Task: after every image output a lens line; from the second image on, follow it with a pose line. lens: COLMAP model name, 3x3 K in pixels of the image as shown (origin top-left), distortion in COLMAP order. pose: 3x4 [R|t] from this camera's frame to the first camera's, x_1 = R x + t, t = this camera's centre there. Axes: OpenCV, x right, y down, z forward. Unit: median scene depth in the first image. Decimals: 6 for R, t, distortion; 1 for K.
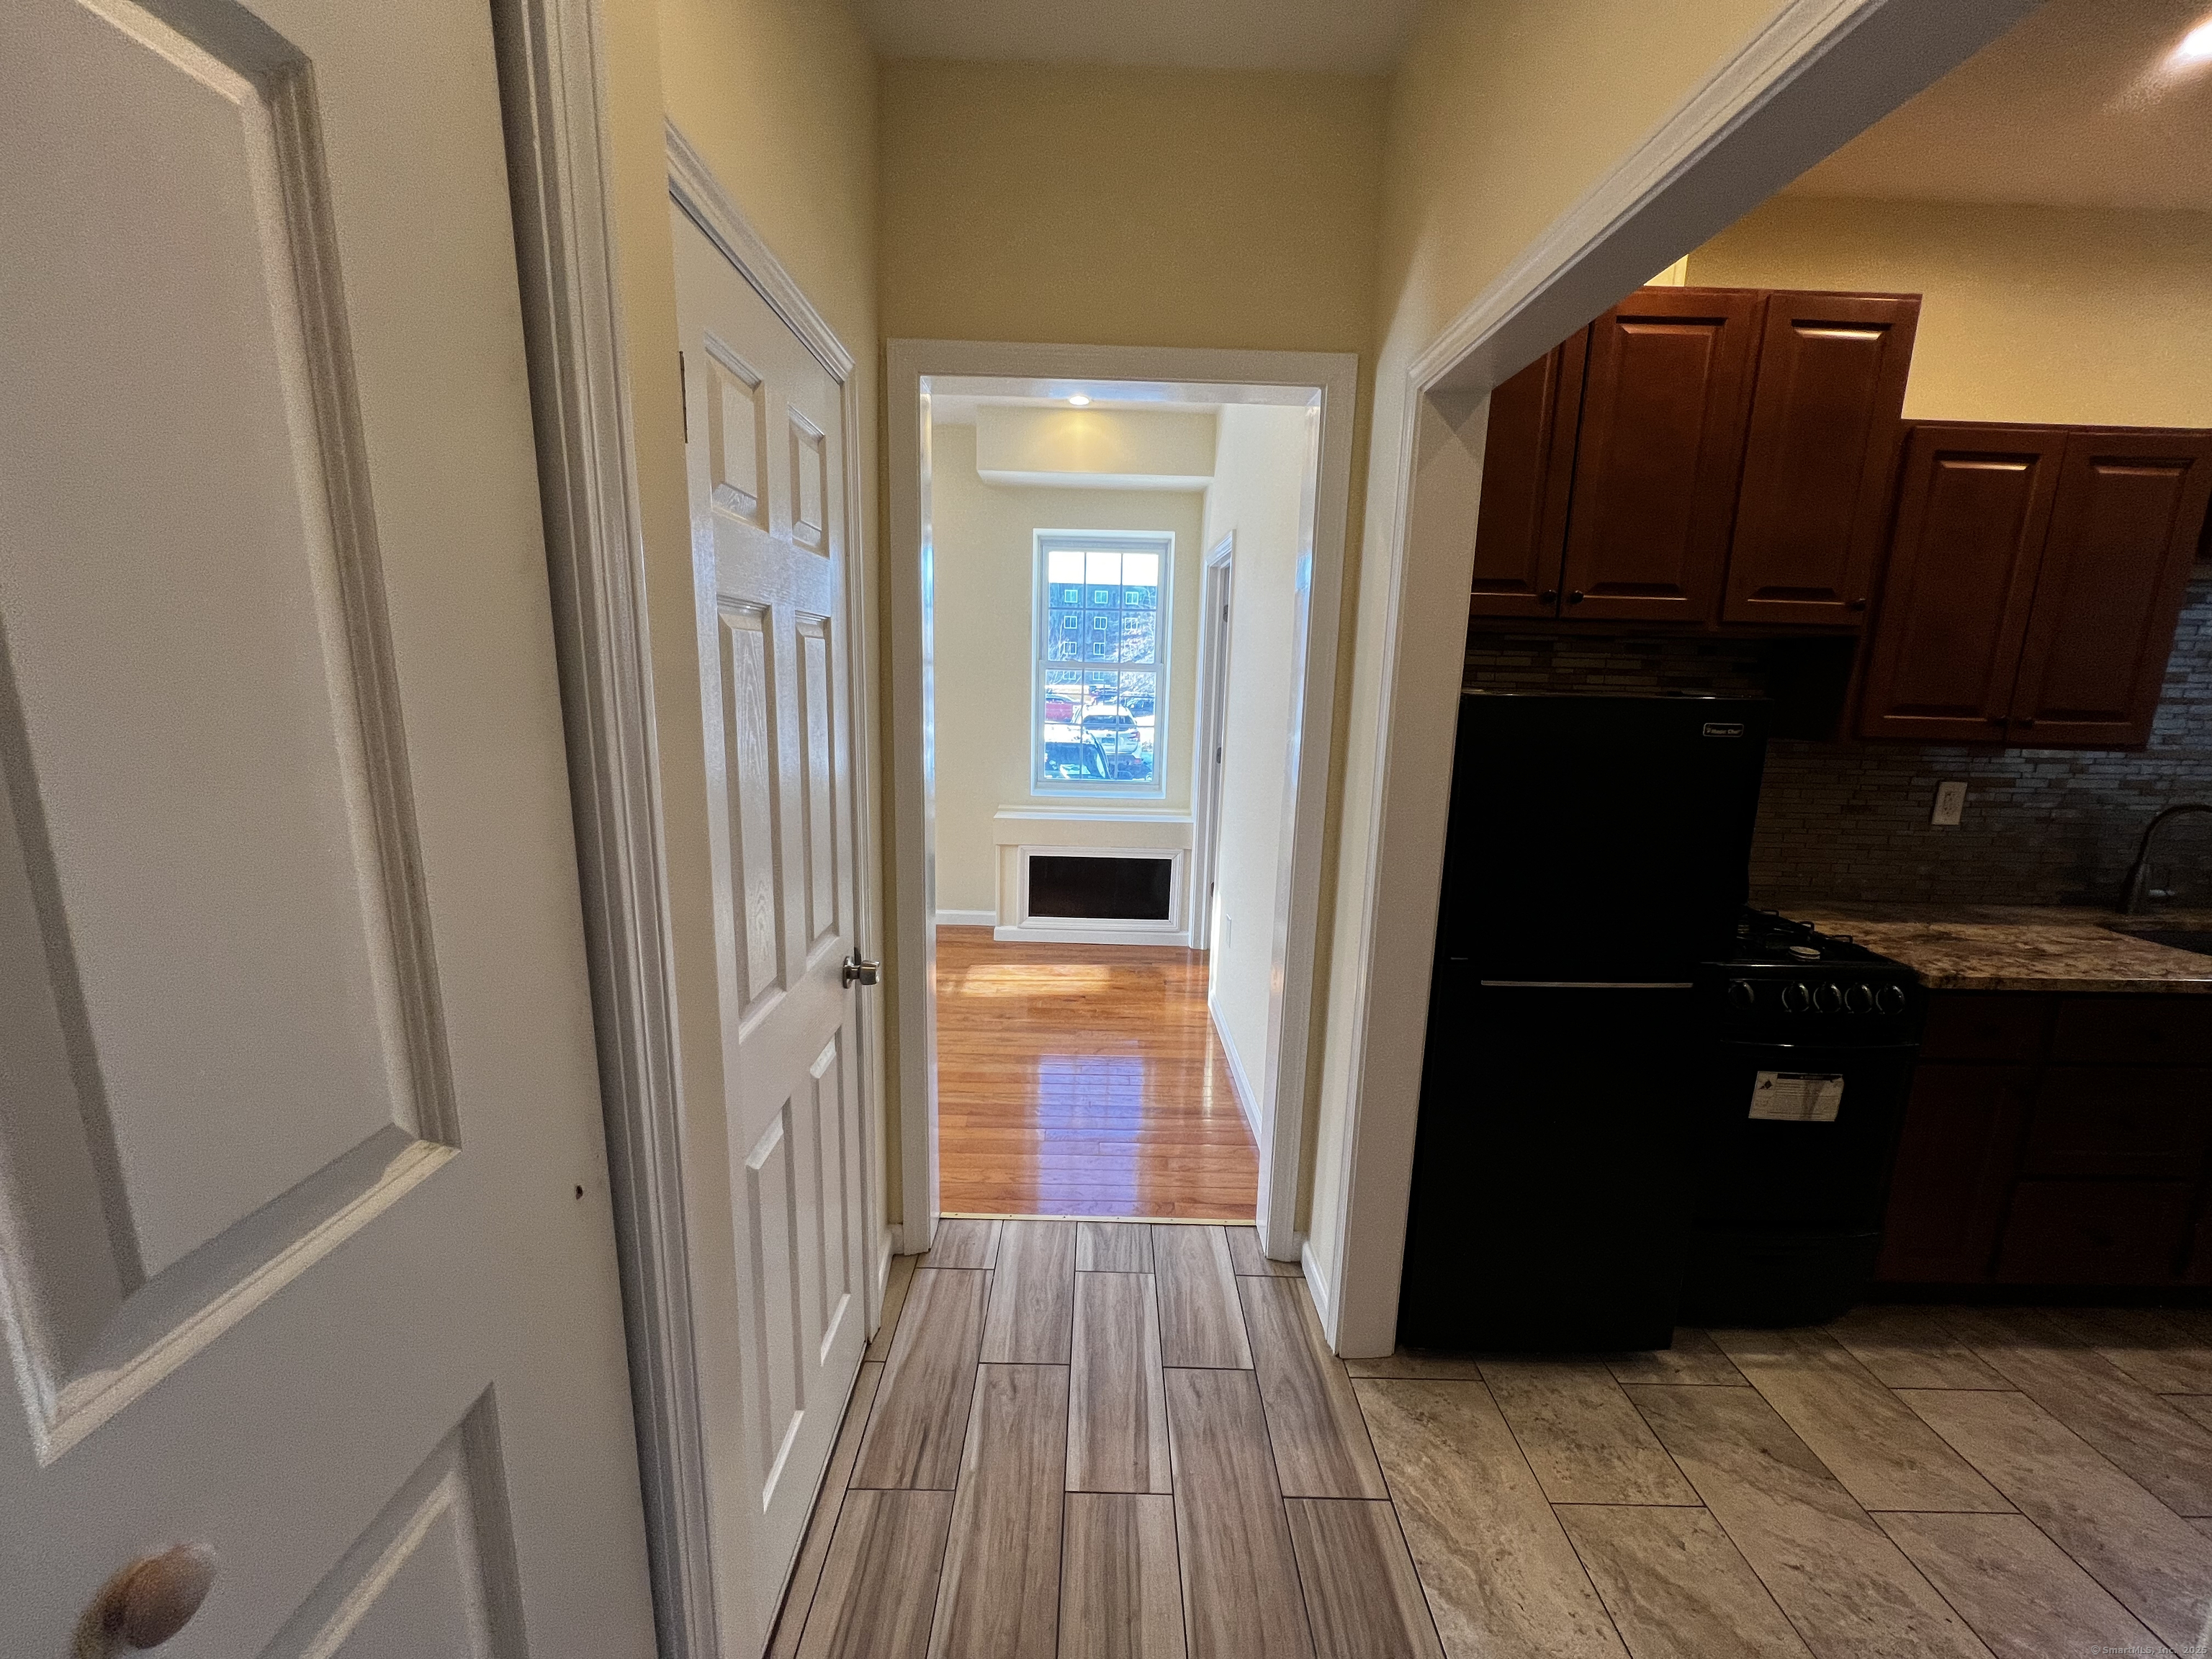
lens RADIAL K [[883.9, 0, 1099.7], [0, 883.9, 834.0], [0, 0, 1]] dist [-0.003080, -0.000201]
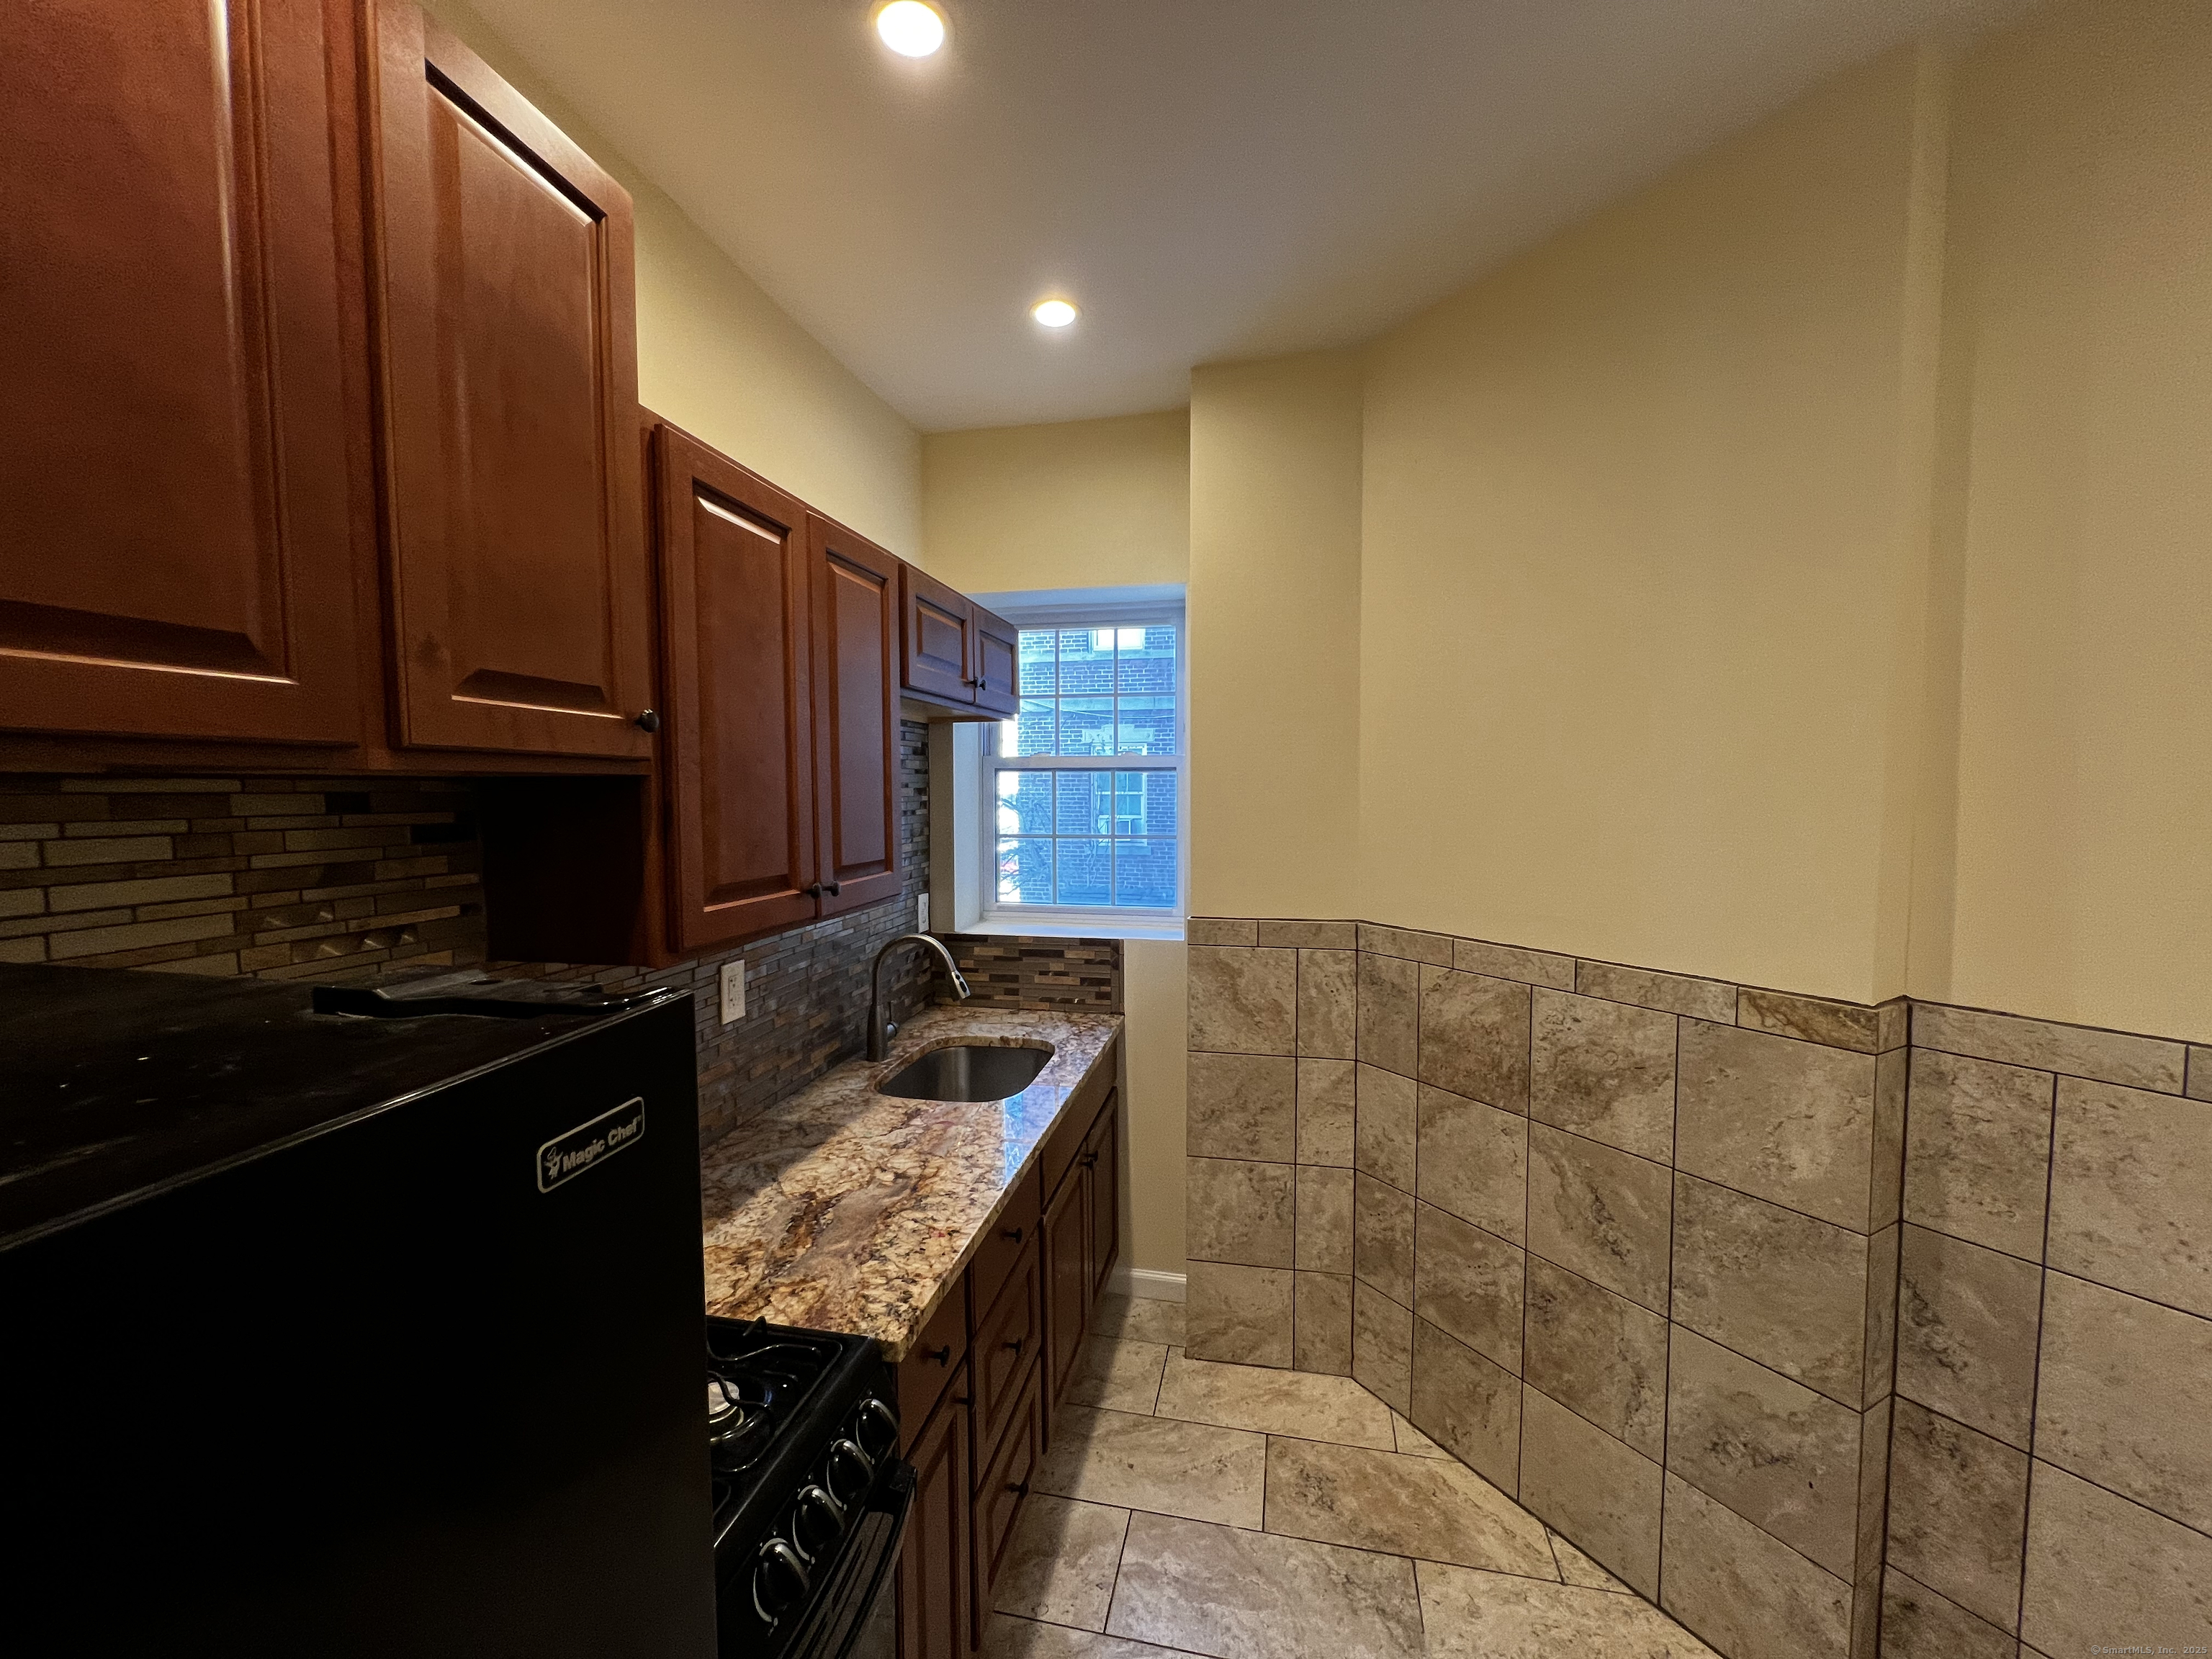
lens RADIAL K [[883.9, 0, 1103.4], [0, 883.9, 832.4], [0, 0, 1]] dist [-0.003080, -0.000201]
pose [[0.213331, -0.073248, 0.974230, 0.382426], [0.195507, 0.980216, 0.030887, -0.152187], [-0.957218, 0.183880, 0.223431, 0.614035]]
